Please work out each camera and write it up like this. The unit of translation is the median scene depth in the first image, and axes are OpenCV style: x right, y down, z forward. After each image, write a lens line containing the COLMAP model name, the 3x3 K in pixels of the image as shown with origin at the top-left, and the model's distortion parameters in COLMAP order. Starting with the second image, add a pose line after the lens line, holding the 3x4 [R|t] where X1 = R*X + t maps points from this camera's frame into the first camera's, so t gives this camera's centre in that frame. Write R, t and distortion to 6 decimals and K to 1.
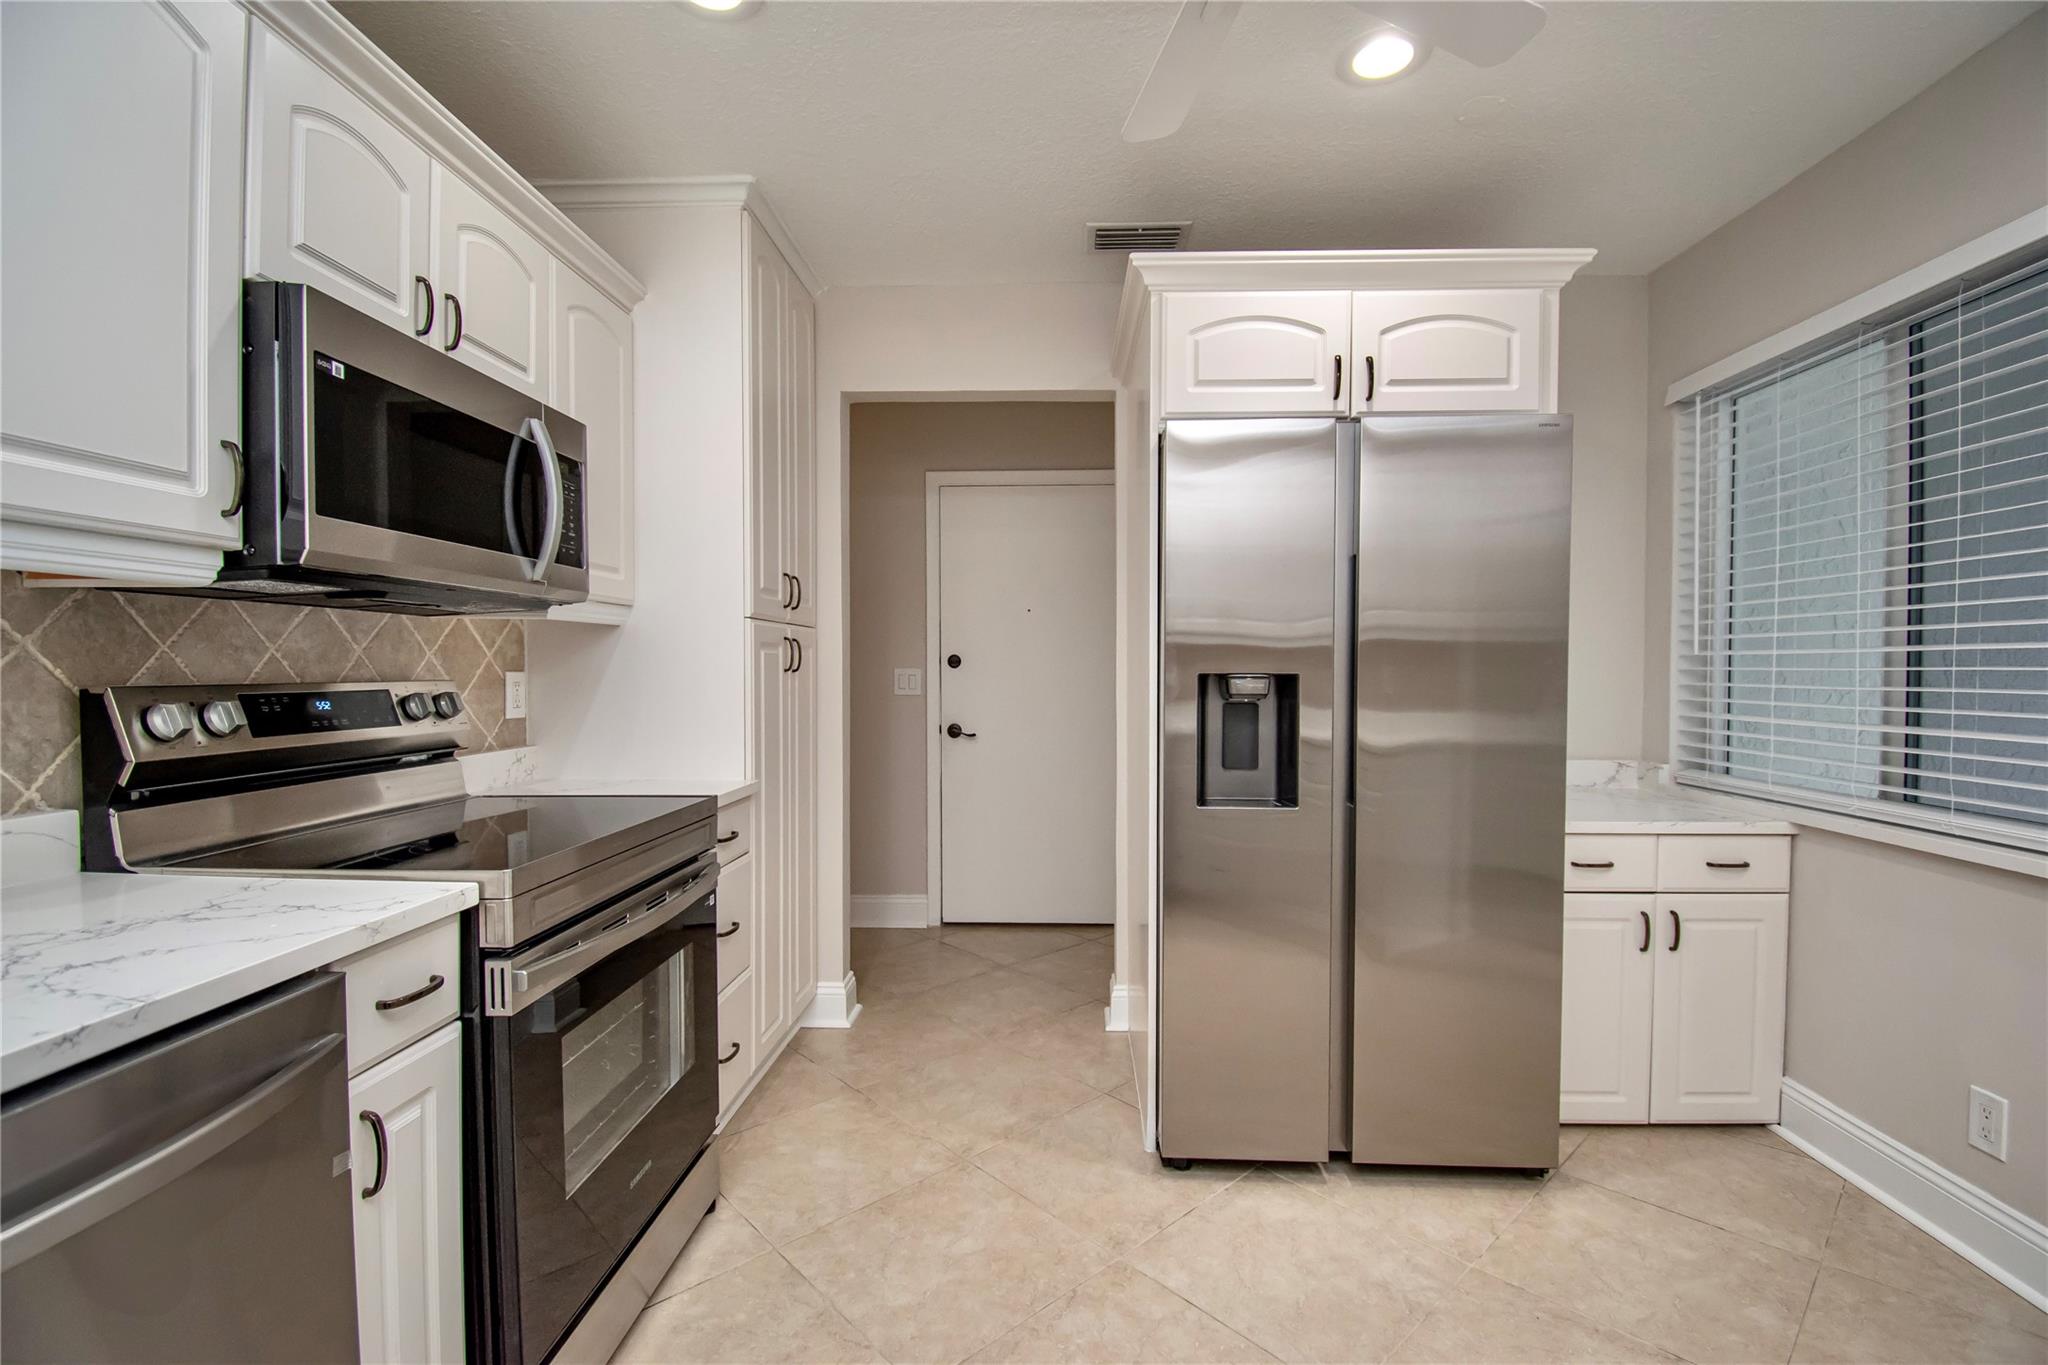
lens RADIAL K [[908.3, 0, 1020.3], [0, 908.3, 679.0], [0, 0, 1]] dist [0.001987, -0.012499]
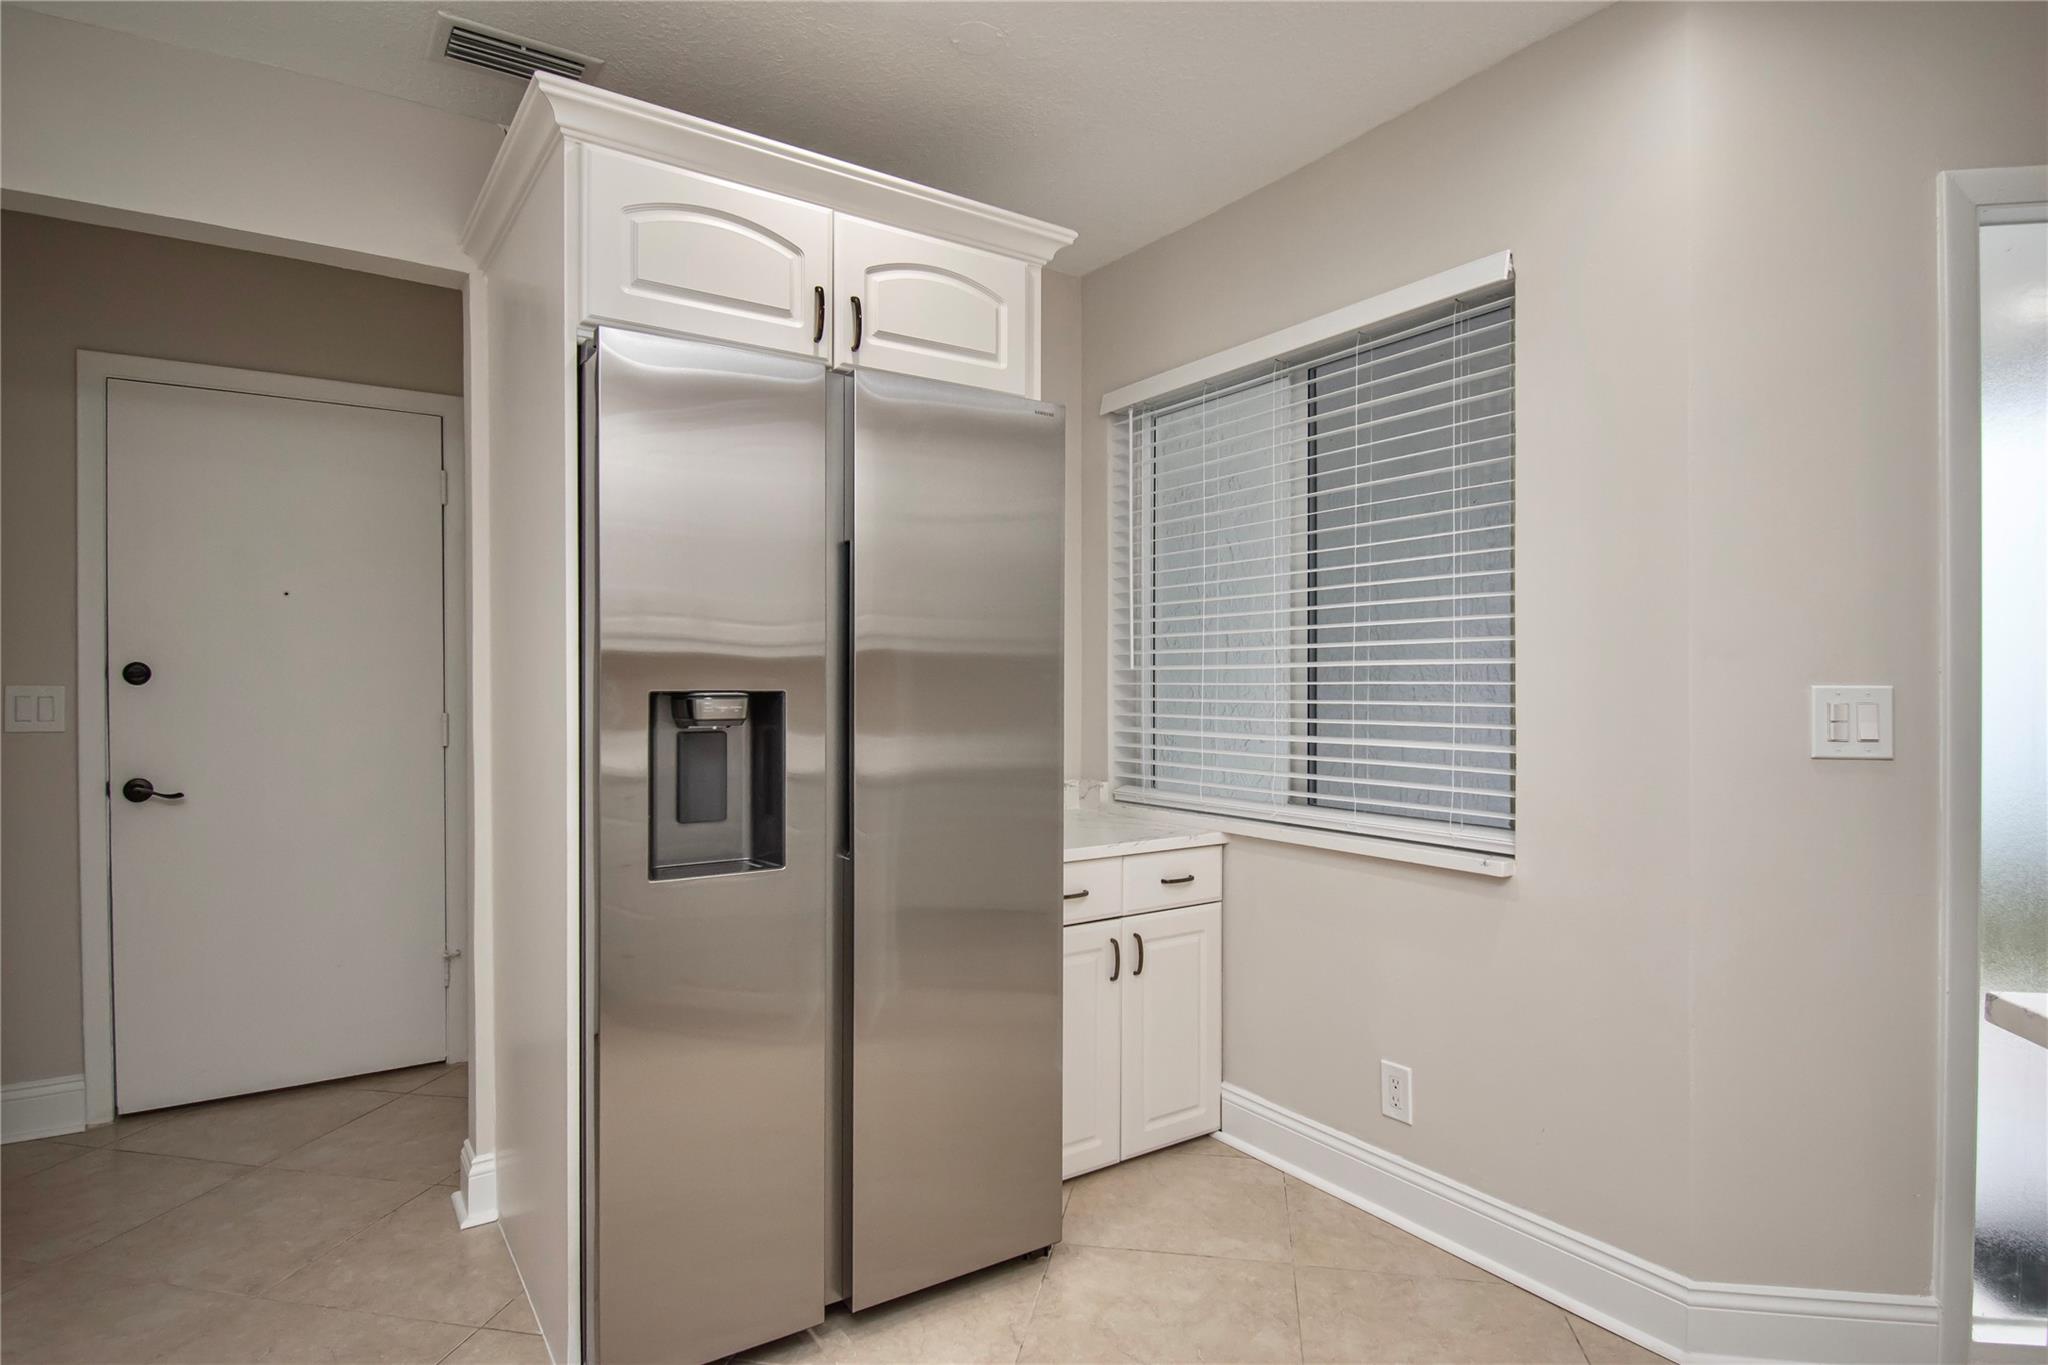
lens RADIAL K [[1099.8, 0, 1042.7], [0, 1099.8, 684.8], [0, 0, 1]] dist [0.012528, -0.014920]
pose [[0.796705, -0.002158, 0.604364, -0.074131], [0.008934, 0.999926, -0.008207, -0.001570], [-0.604302, 0.011938, 0.796666, 0.124593]]
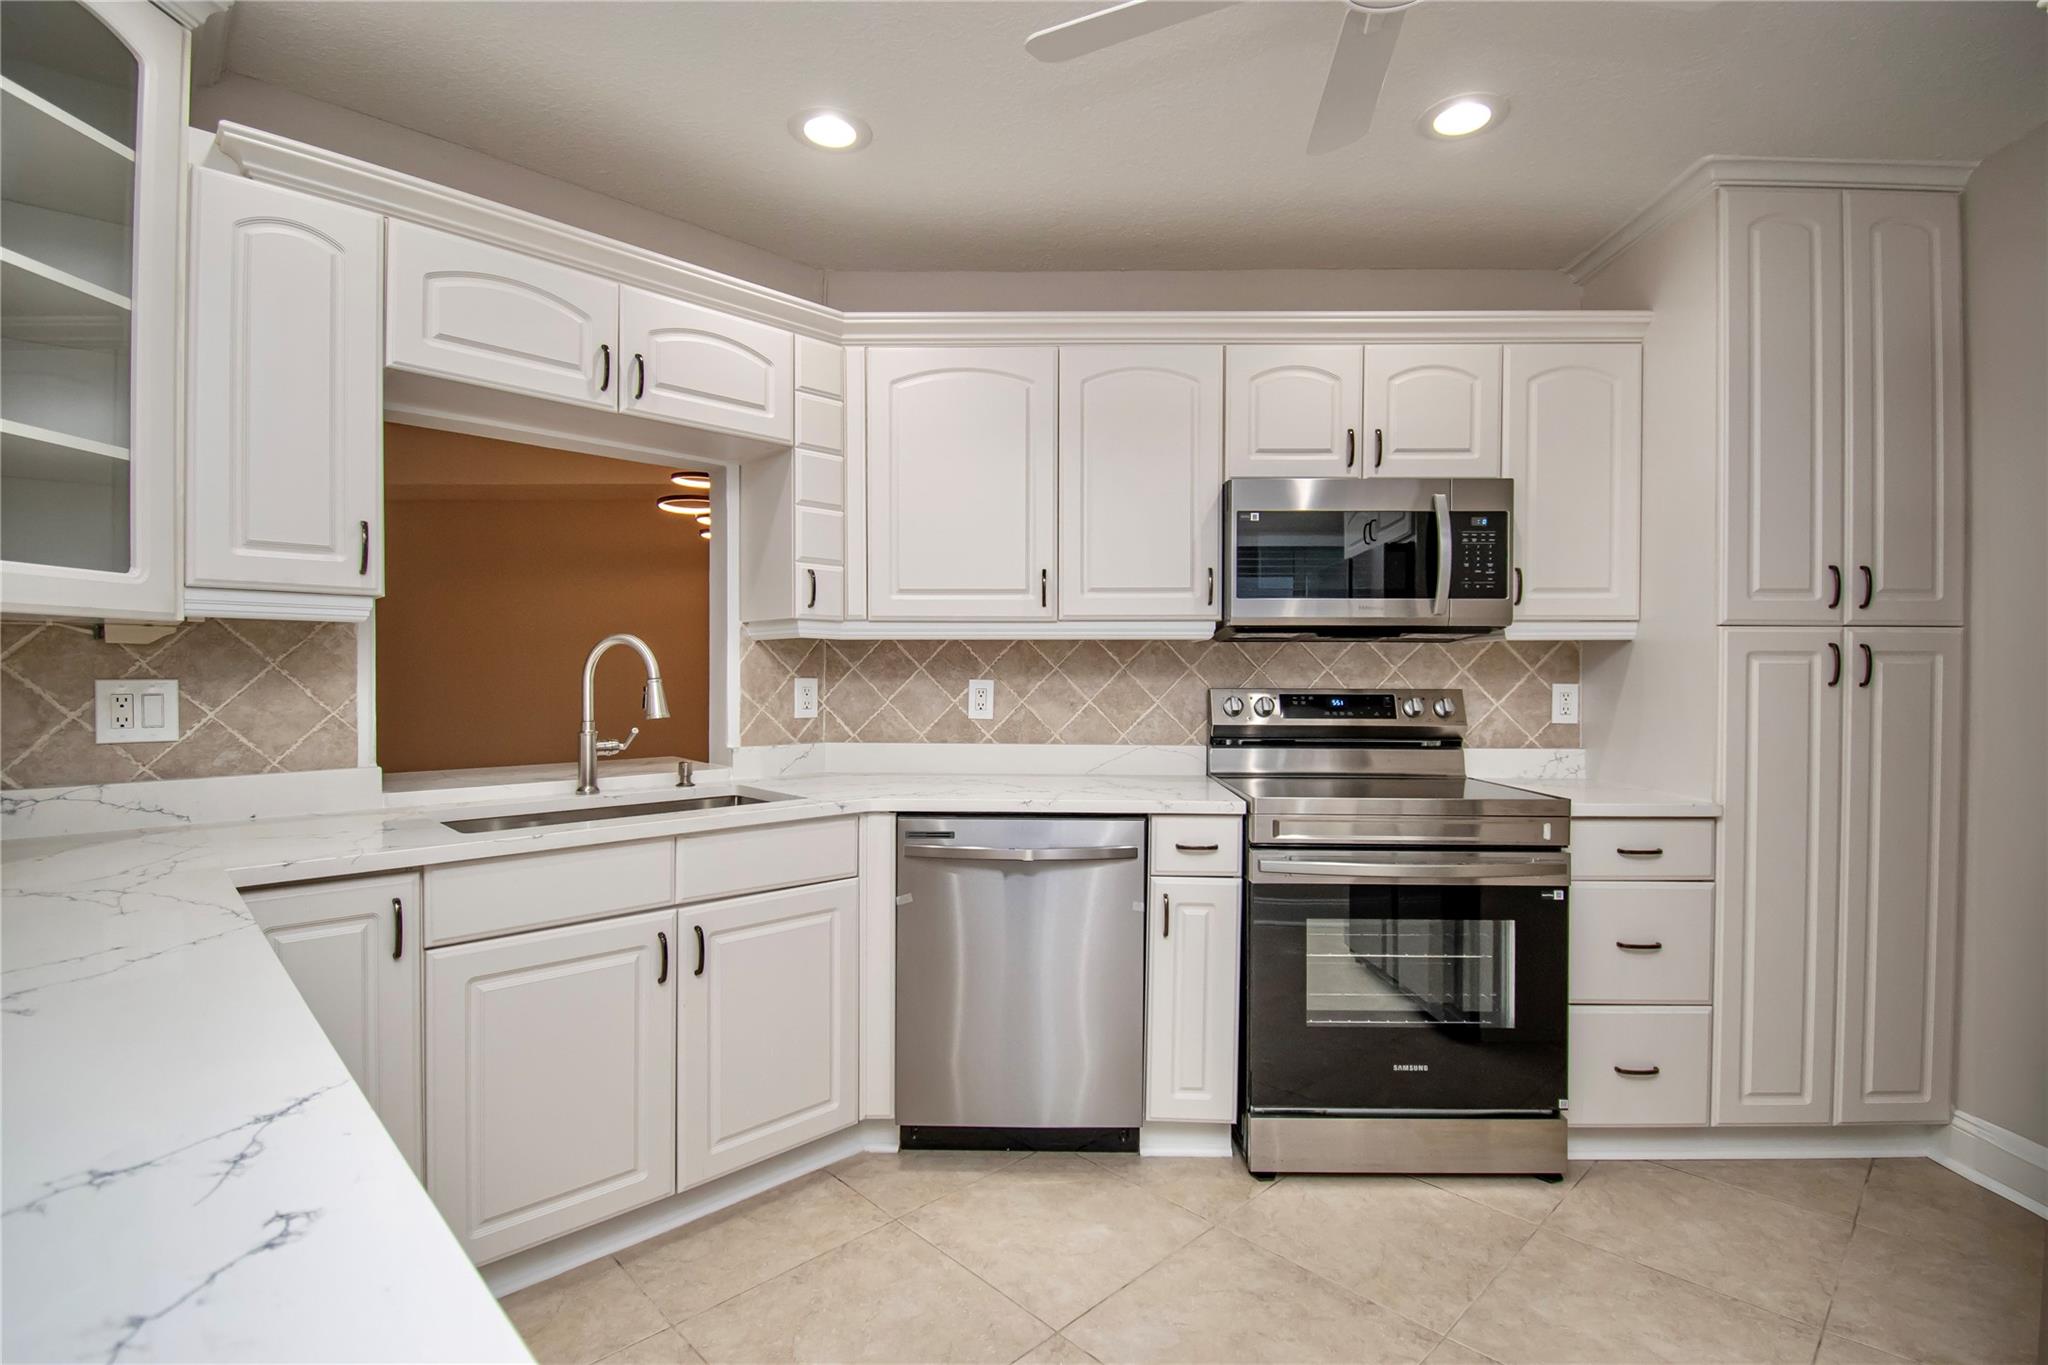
lens RADIAL K [[908.3, 0, 1024.4], [0, 908.3, 677.8], [0, 0, 1]] dist [0.001987, -0.012499]
pose [[0.016520, -0.004500, -0.999853, 0.795670], [-0.015397, 0.999870, -0.004755, 0.000756], [0.999745, 0.015474, 0.016448, 0.375419]]
